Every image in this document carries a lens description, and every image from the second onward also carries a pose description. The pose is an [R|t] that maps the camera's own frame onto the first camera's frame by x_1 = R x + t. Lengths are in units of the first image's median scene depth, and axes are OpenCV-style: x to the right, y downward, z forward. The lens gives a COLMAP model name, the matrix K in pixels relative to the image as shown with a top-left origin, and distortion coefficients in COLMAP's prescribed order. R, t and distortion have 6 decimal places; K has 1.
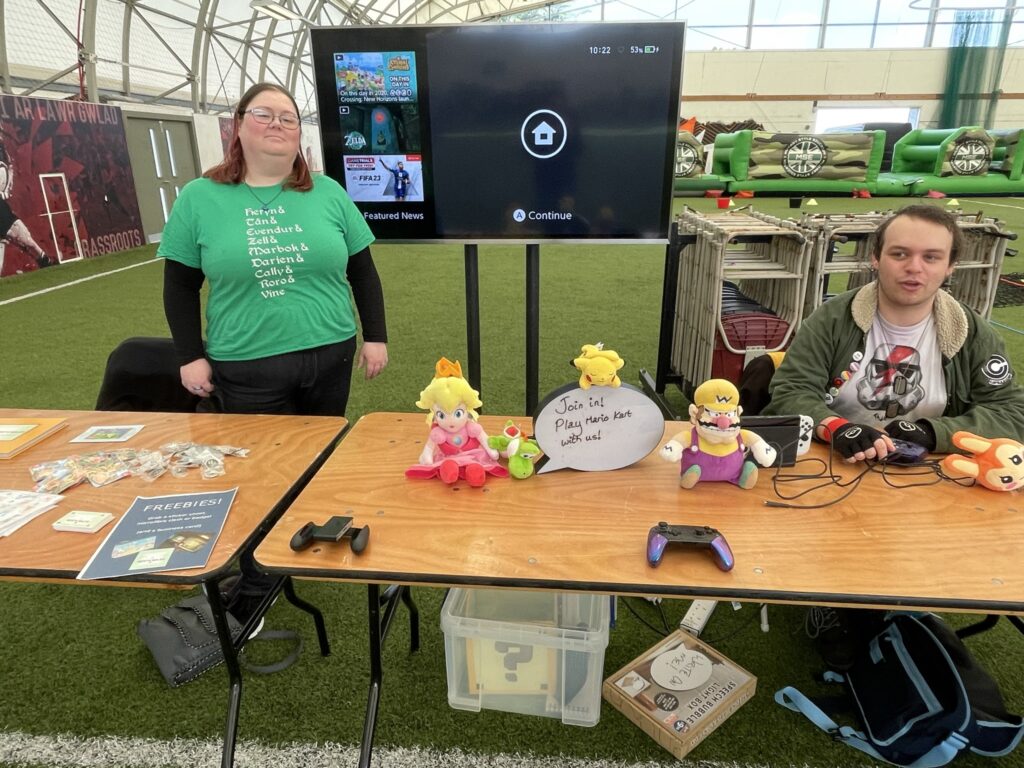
lens RADIAL K [[665.3, 0, 511.9], [0, 665.3, 382.2], [0, 0, 1]] dist [-0.037430, 0.016985]
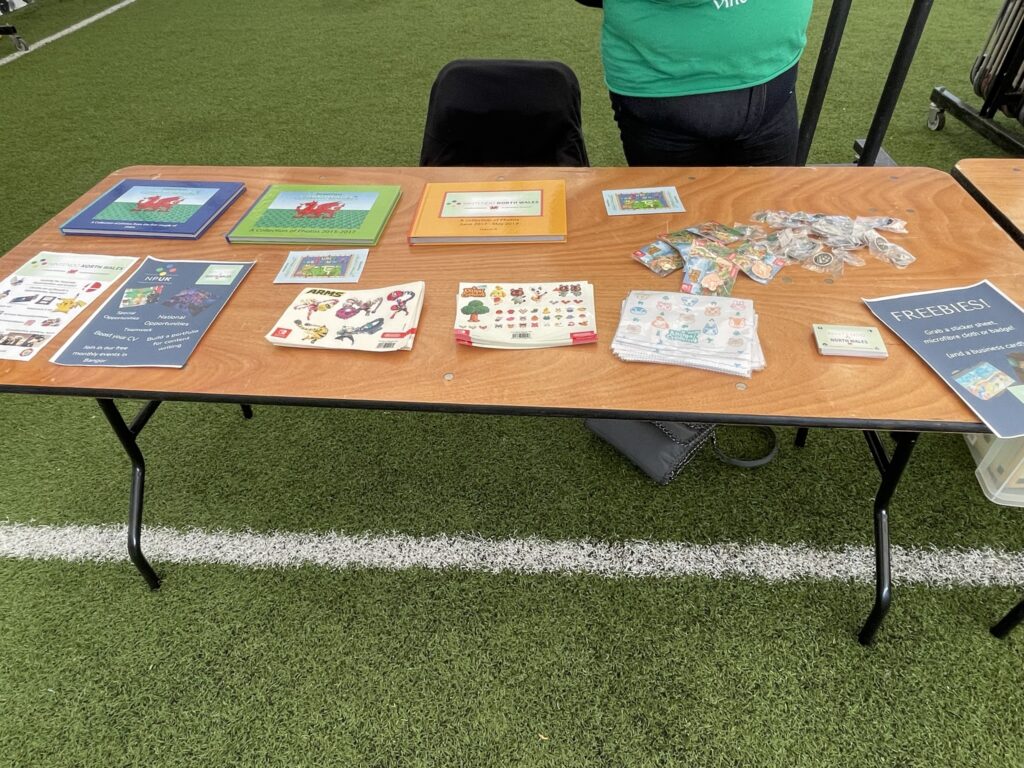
lens RADIAL K [[648.7, 0, 509.6], [0, 648.7, 384.9], [0, 0, 1]] dist [-0.006033, -0.001861]
pose [[0.998540, -0.010976, -0.052895, -0.123081], [0.030881, 0.919365, 0.392193, -0.003812], [0.044325, -0.393253, 0.918361, 0.040030]]
